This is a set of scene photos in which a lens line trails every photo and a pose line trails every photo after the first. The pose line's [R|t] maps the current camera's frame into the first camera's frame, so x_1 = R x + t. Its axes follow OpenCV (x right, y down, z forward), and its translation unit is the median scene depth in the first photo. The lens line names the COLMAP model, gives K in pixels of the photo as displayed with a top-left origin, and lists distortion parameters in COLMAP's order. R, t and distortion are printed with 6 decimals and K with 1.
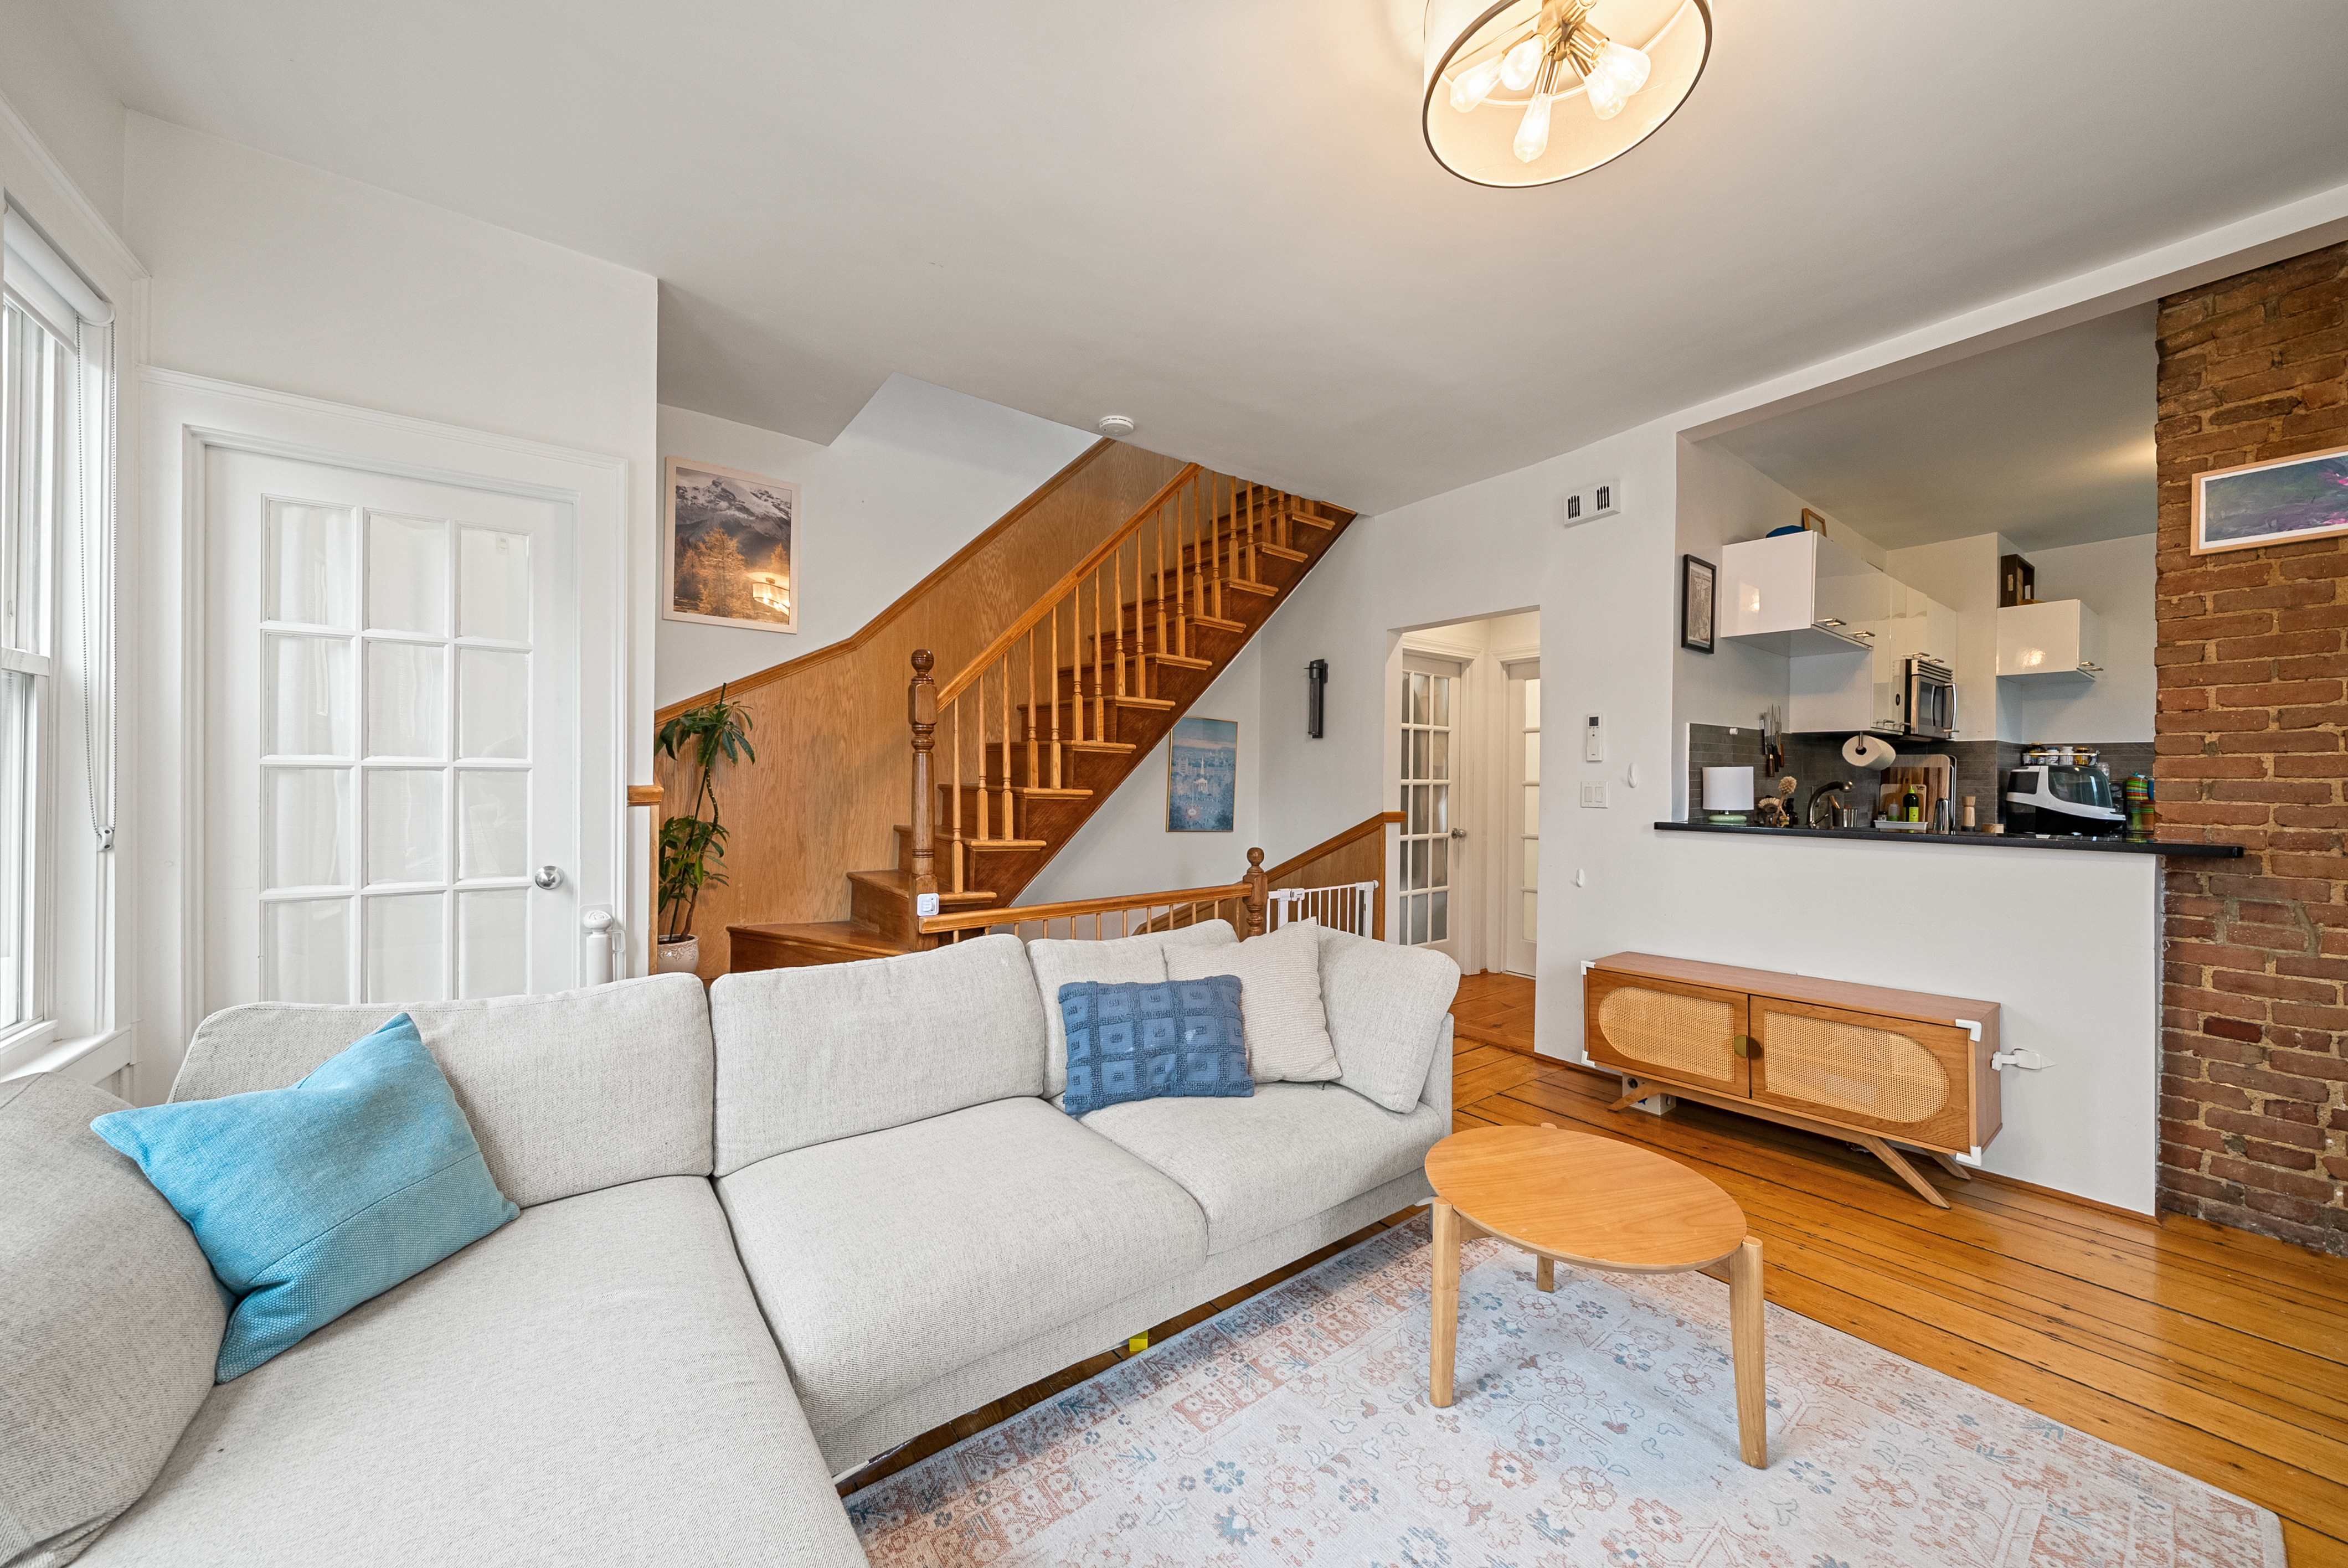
lens RADIAL K [[833.0, 0, 1167.1], [0, 833.0, 780.2], [0, 0, 1]] dist [-0.002745, -0.000229]
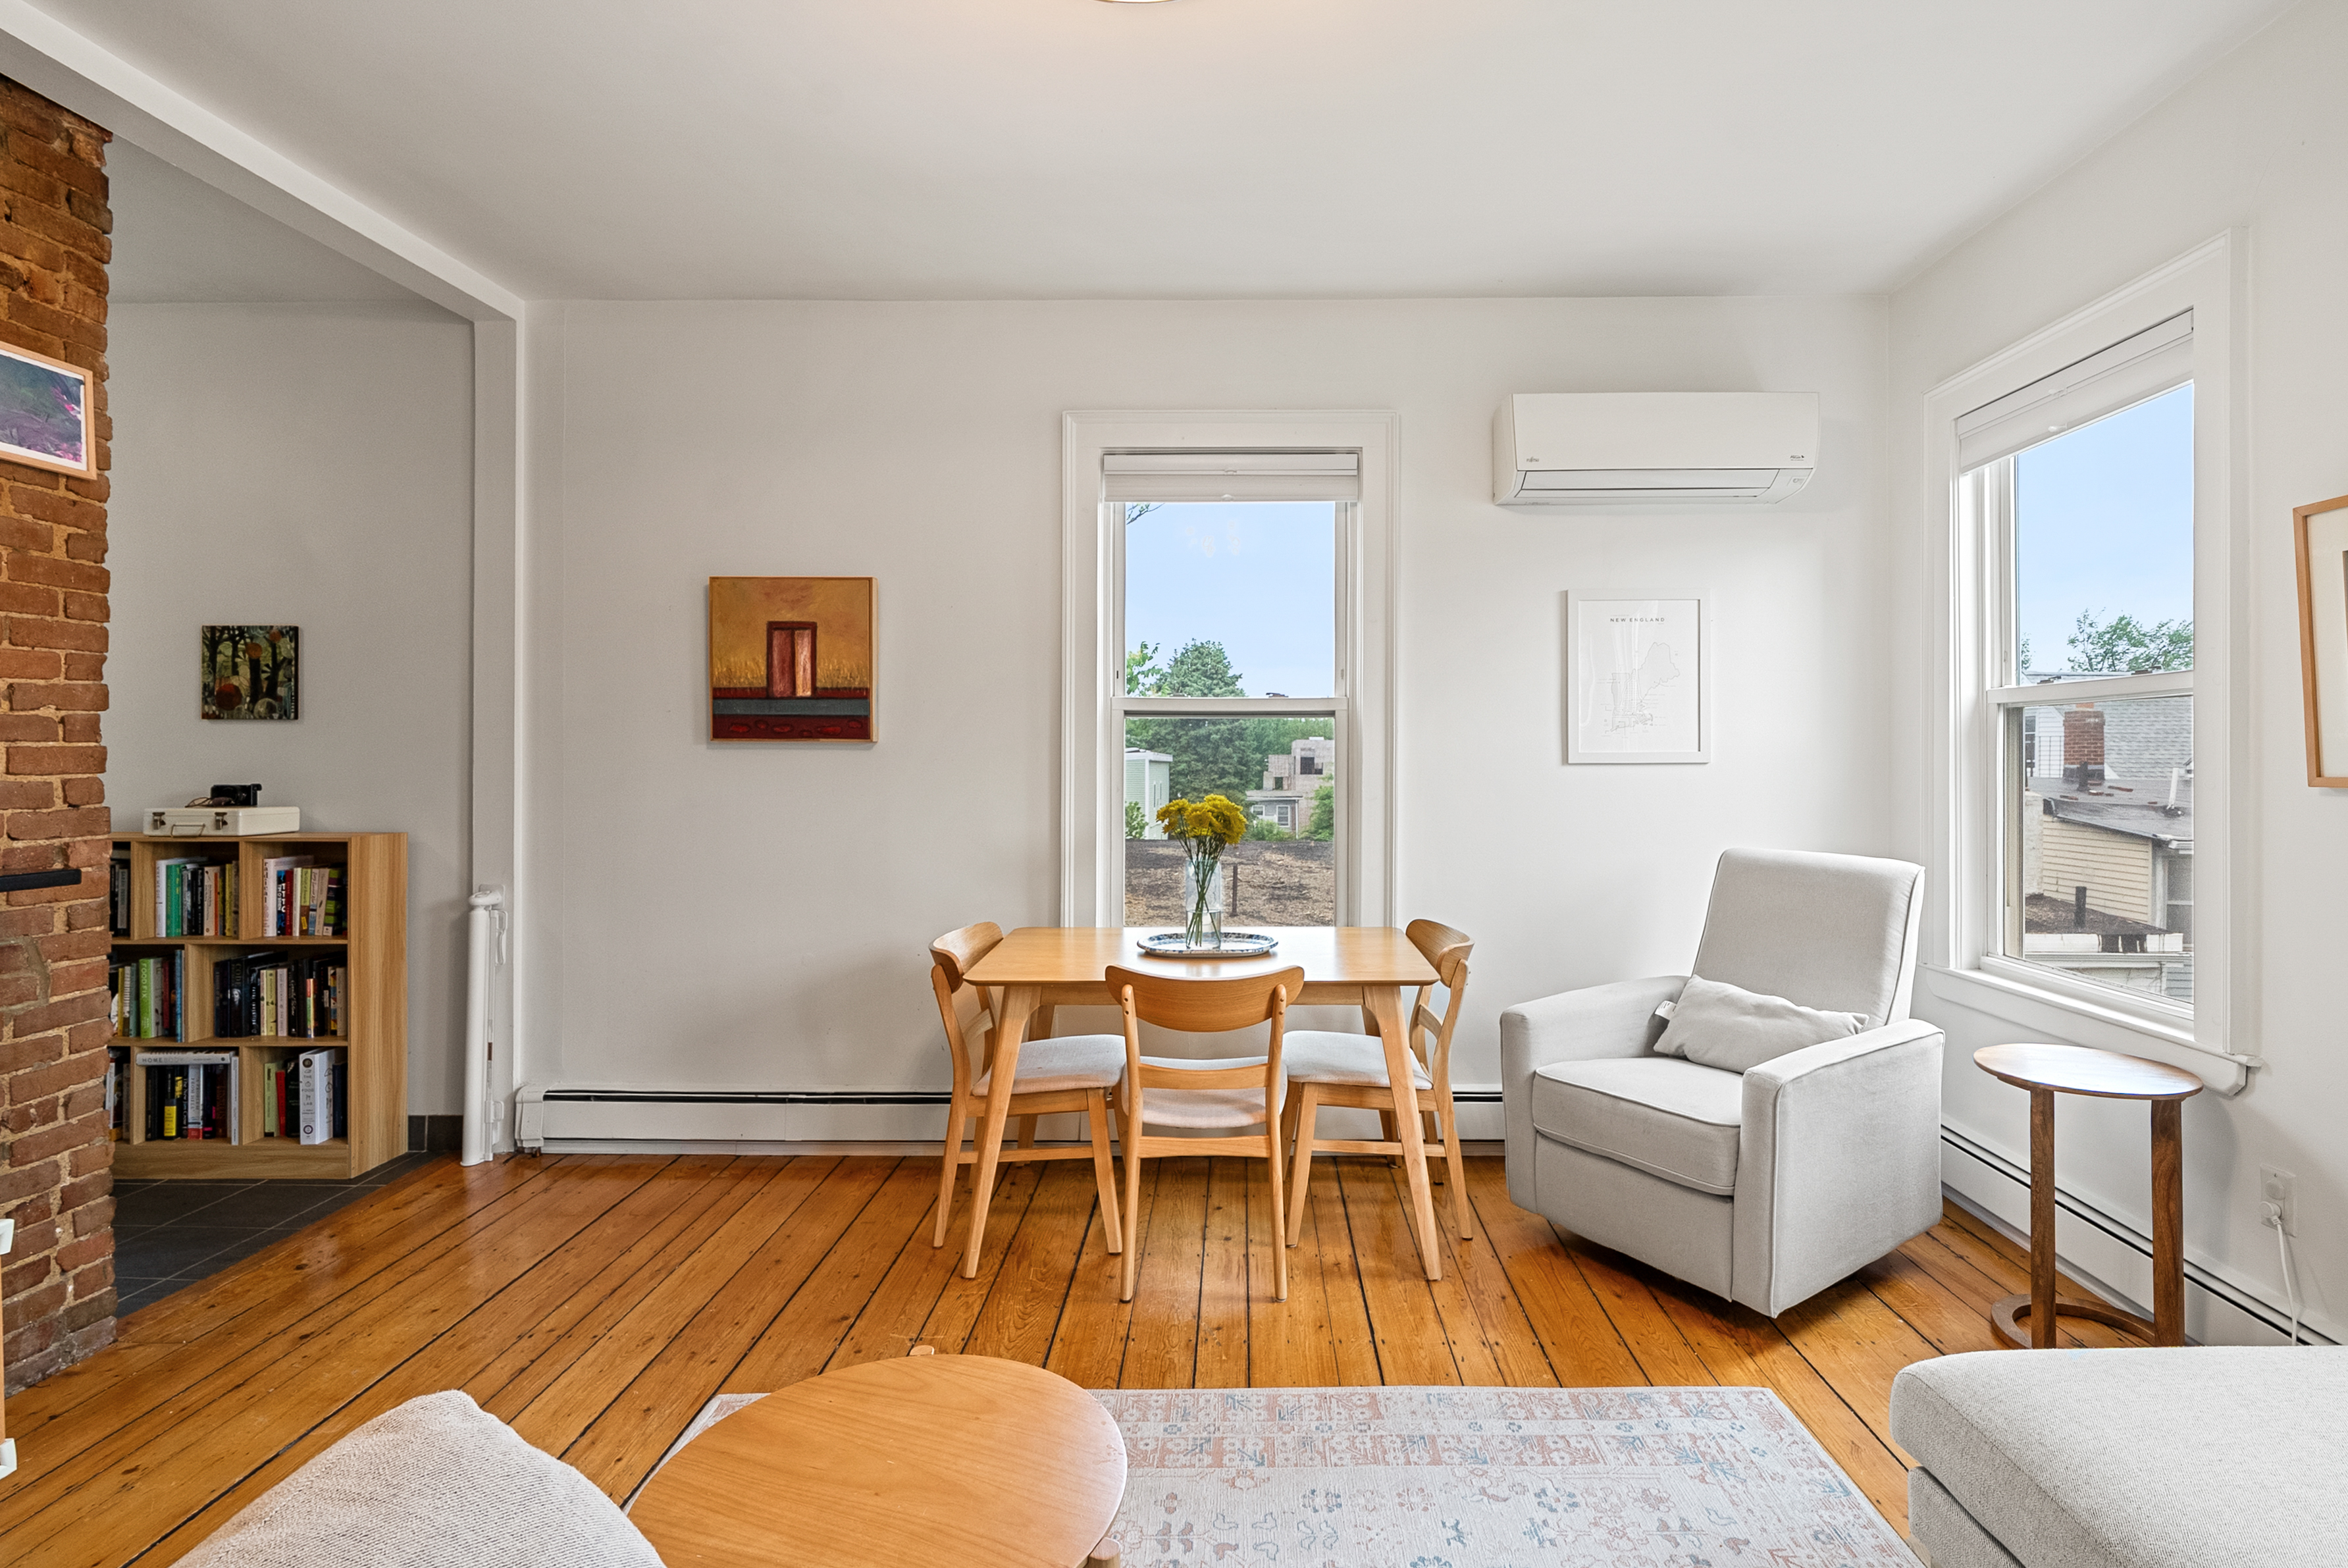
lens RADIAL K [[1132.4, 0, 1235.0], [0, 1132.4, 760.6], [0, 0, 1]] dist [-0.000051, -0.000744]
pose [[-0.796904, -0.006533, 0.604071, -0.136927], [-0.006206, 0.999977, 0.002628, -0.023454], [-0.604074, -0.001654, -0.796926, 1.046942]]
